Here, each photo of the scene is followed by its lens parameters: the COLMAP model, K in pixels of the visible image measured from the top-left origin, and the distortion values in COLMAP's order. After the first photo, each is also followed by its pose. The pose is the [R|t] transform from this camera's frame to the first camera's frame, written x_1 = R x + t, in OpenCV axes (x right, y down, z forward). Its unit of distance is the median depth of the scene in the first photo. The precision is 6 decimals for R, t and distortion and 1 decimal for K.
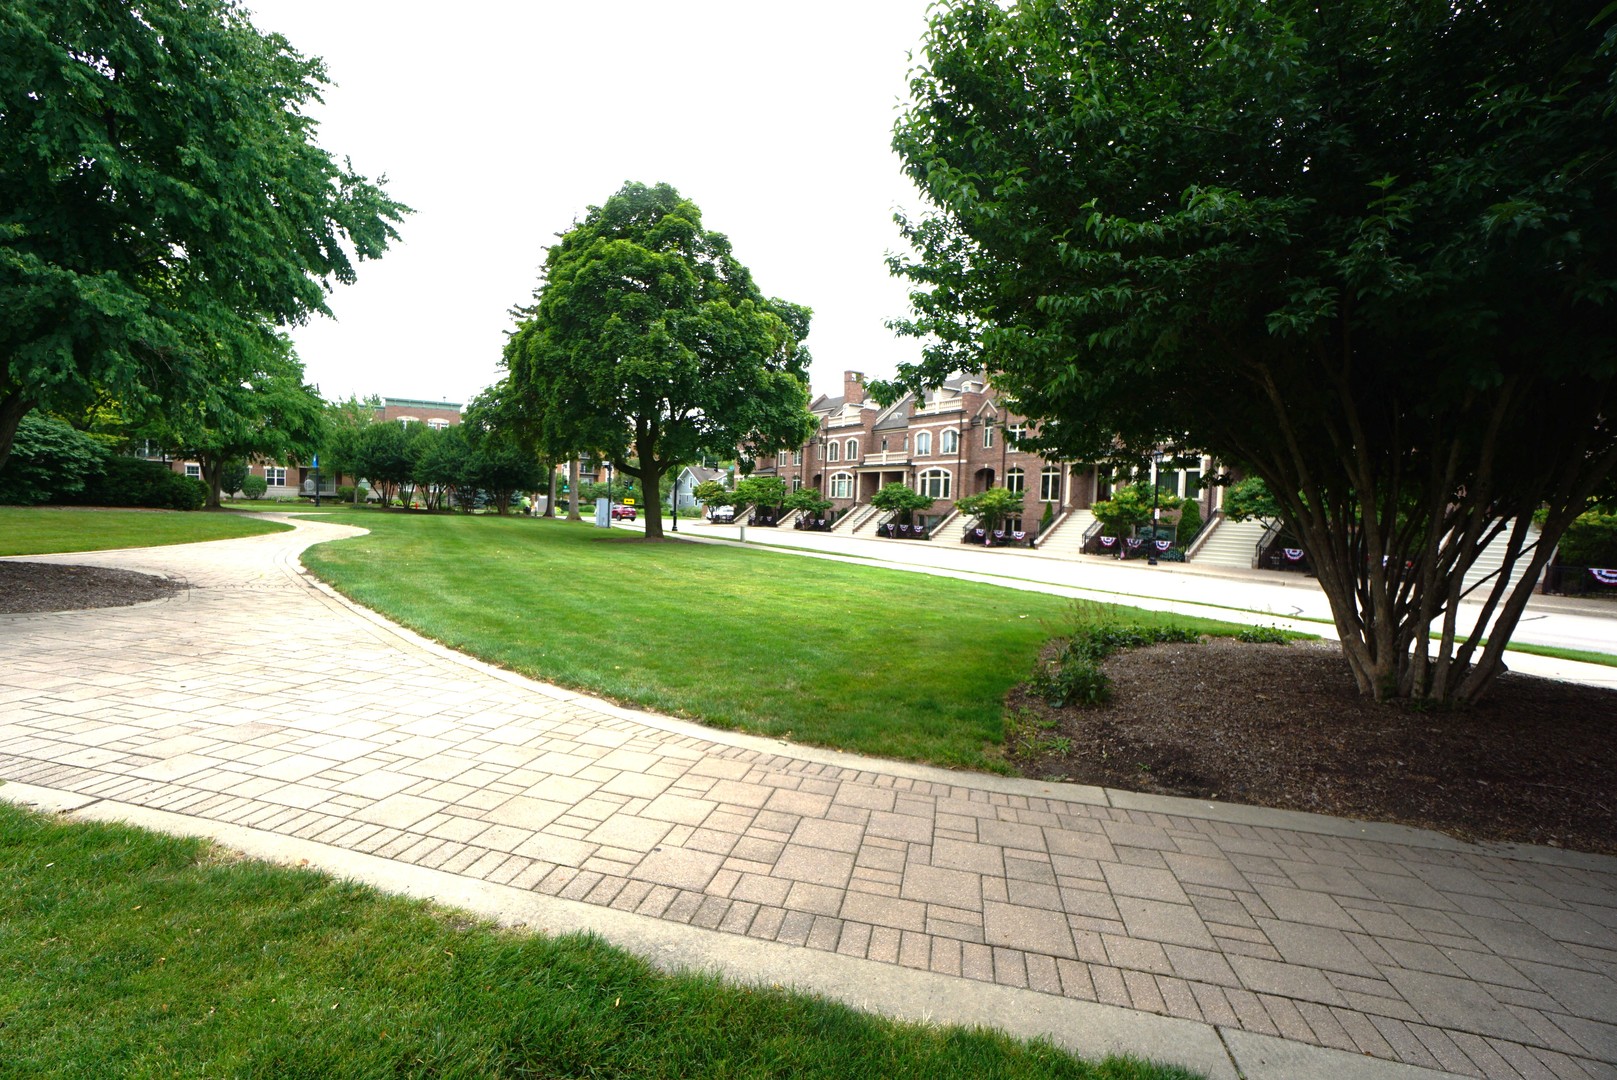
lens RADIAL K [[706.3, 0, 808.5], [0, 706.3, 540.0], [0, 0, 1]] dist [-0.068599, 0.020481]
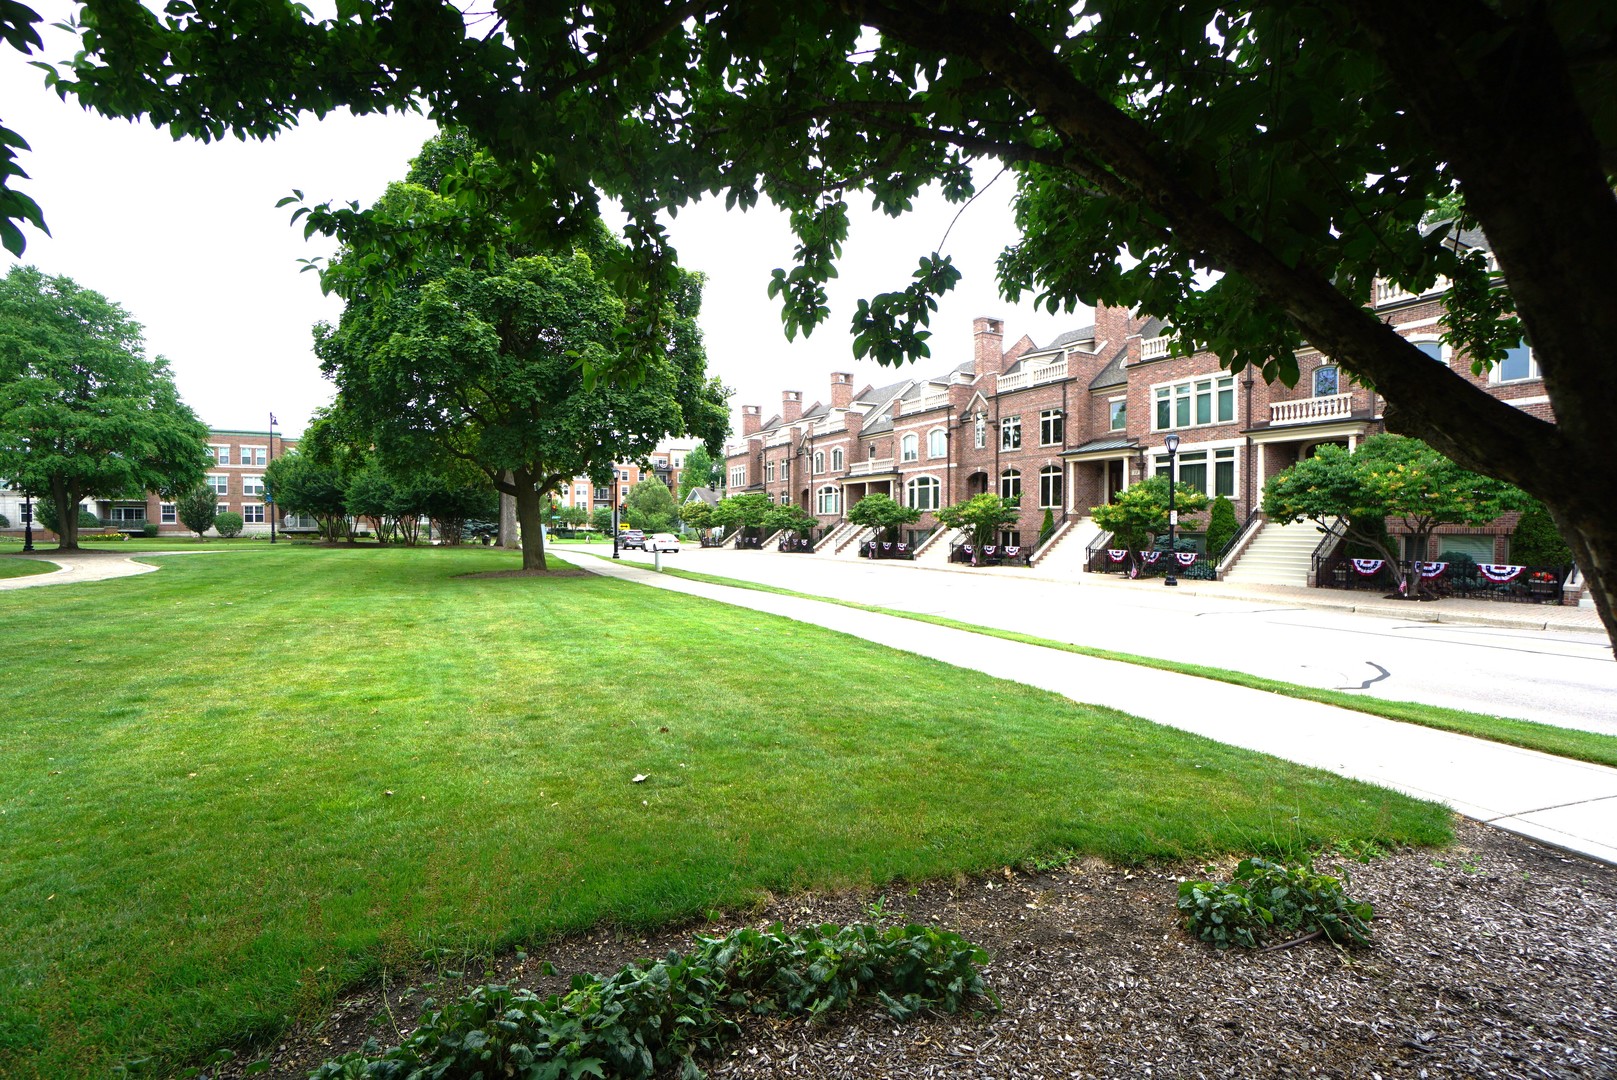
lens RADIAL K [[723.2, 0, 800.2], [0, 723.2, 541.7], [0, 0, 1]] dist [-0.050480, 0.022866]
pose [[0.996973, -0.033742, -0.070044, 0.187778], [0.031888, 0.999115, -0.027417, -0.003870], [0.070907, 0.025101, 0.997167, 0.245019]]
